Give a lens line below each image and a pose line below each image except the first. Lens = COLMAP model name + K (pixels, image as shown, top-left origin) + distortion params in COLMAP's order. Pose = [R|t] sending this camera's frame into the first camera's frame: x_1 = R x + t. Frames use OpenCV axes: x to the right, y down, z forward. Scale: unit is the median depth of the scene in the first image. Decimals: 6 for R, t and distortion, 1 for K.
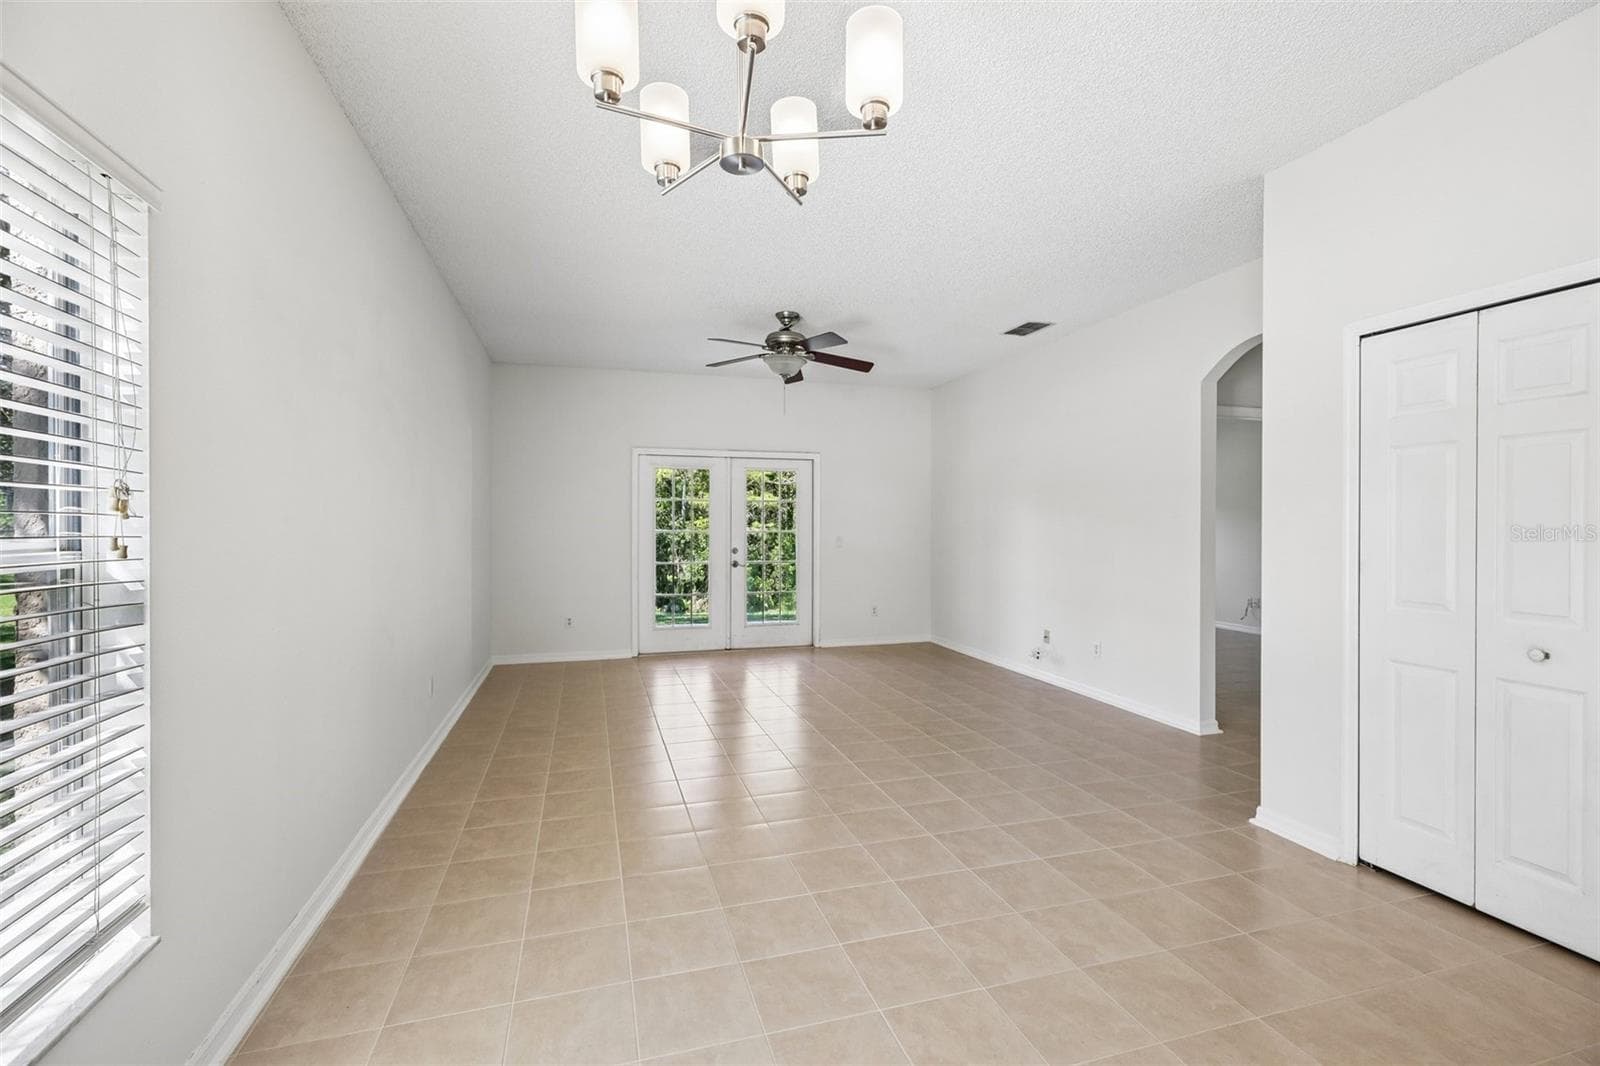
lens RADIAL K [[712.6, 0, 801.7], [0, 712.6, 530.8], [0, 0, 1]] dist [0.004887, 0.000419]
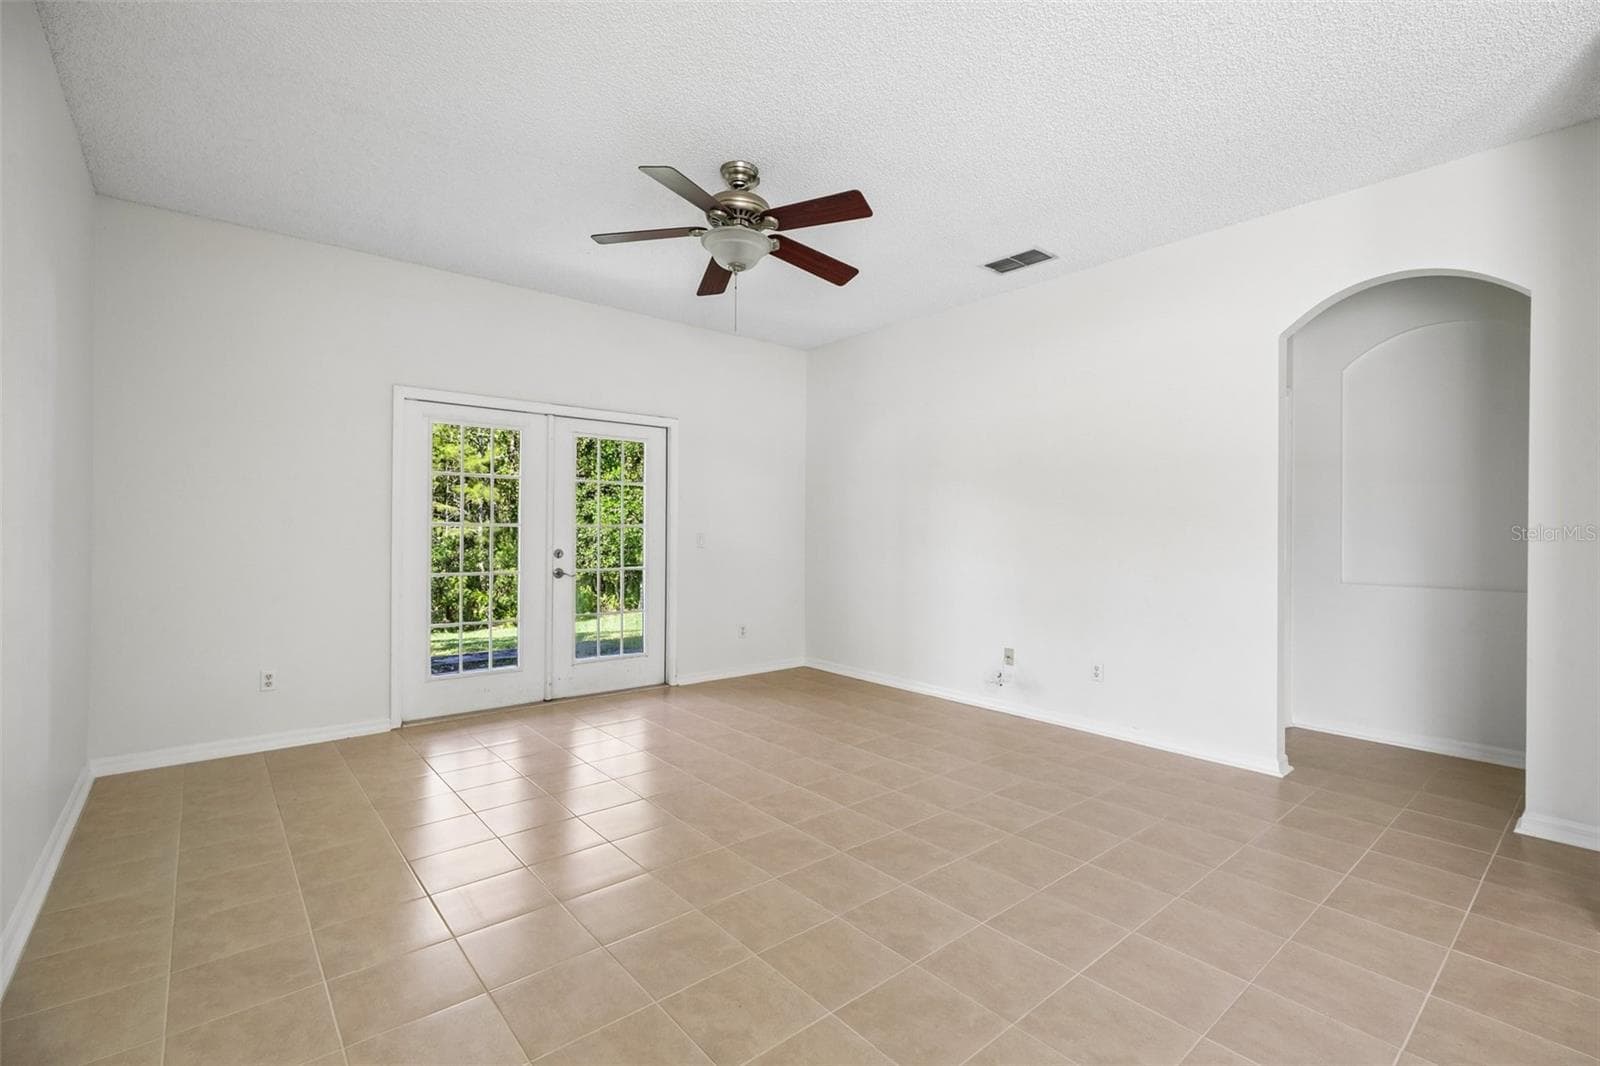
lens RADIAL K [[712.6, 0, 797.9], [0, 712.6, 528.1], [0, 0, 1]] dist [0.004887, 0.000419]
pose [[0.918713, 0.006495, 0.394872, -0.159197], [-0.001340, 0.999910, -0.013330, 0.012996], [-0.394923, 0.011717, 0.918640, 0.300782]]
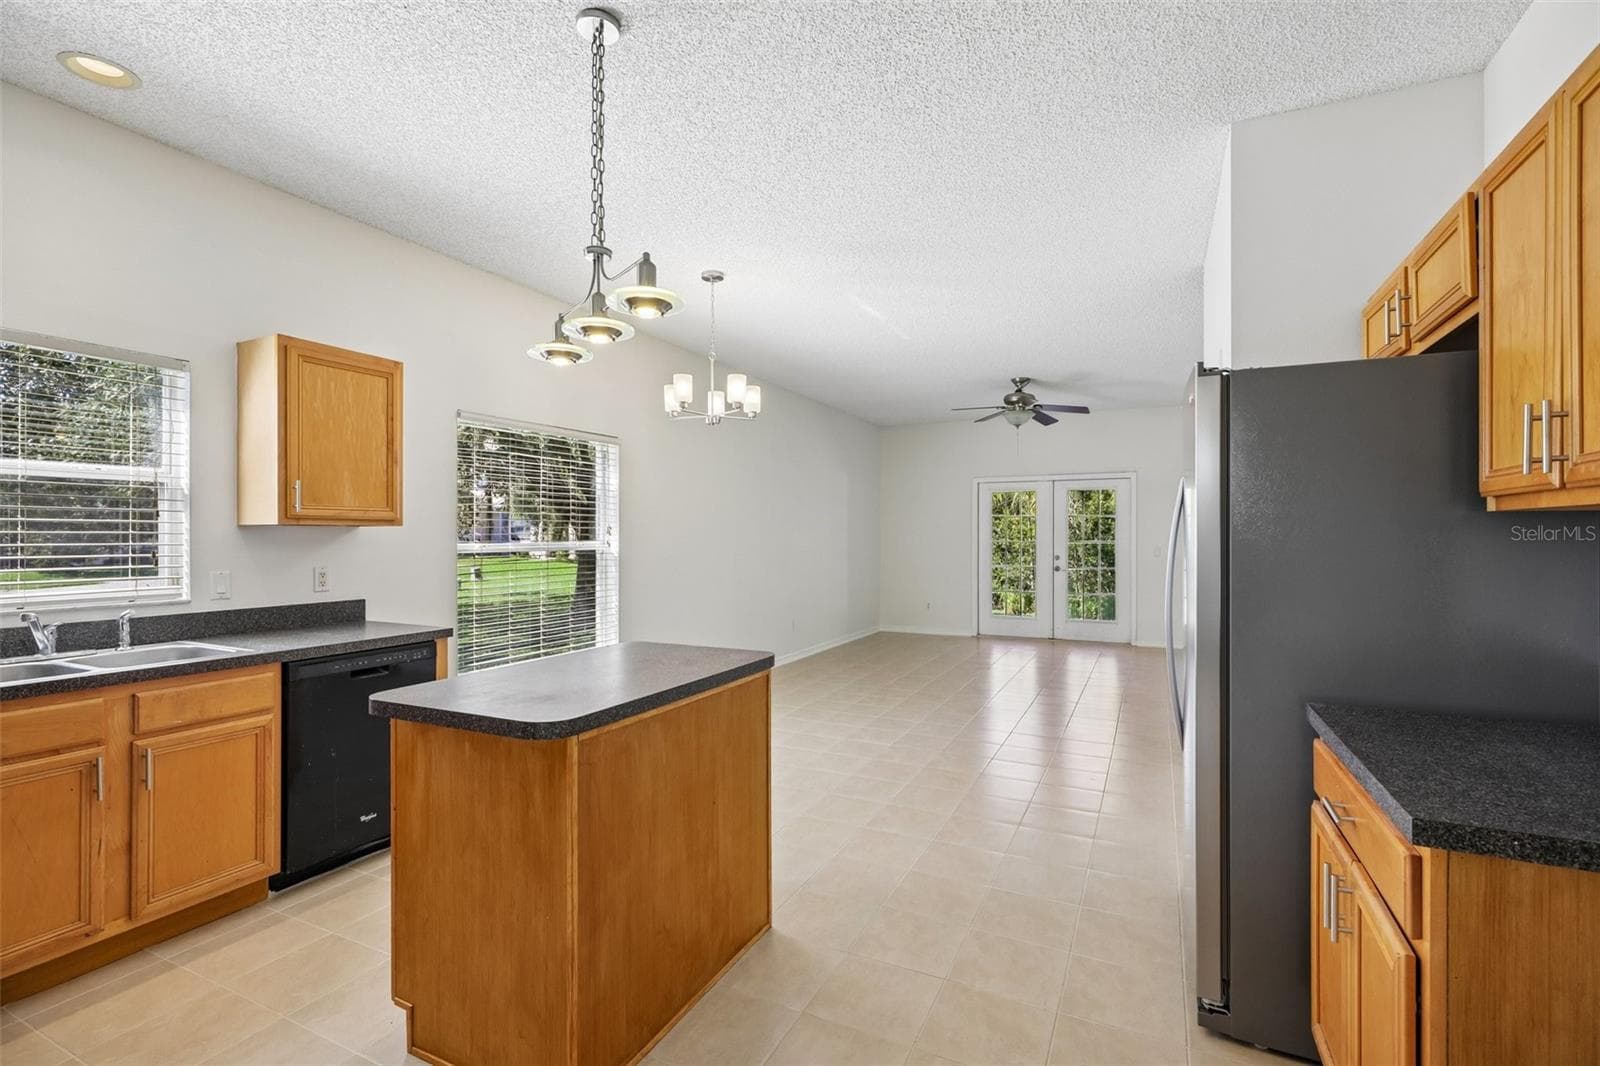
lens RADIAL K [[718.3, 0, 803.8], [0, 718.3, 540.0], [0, 0, 1]] dist [-0.001041, -0.000395]
pose [[0.730029, -0.000987, -0.683415, 0.443912], [-0.001335, 0.999995, -0.002869, 0.002269], [0.683415, 0.003007, 0.730024, -0.192380]]
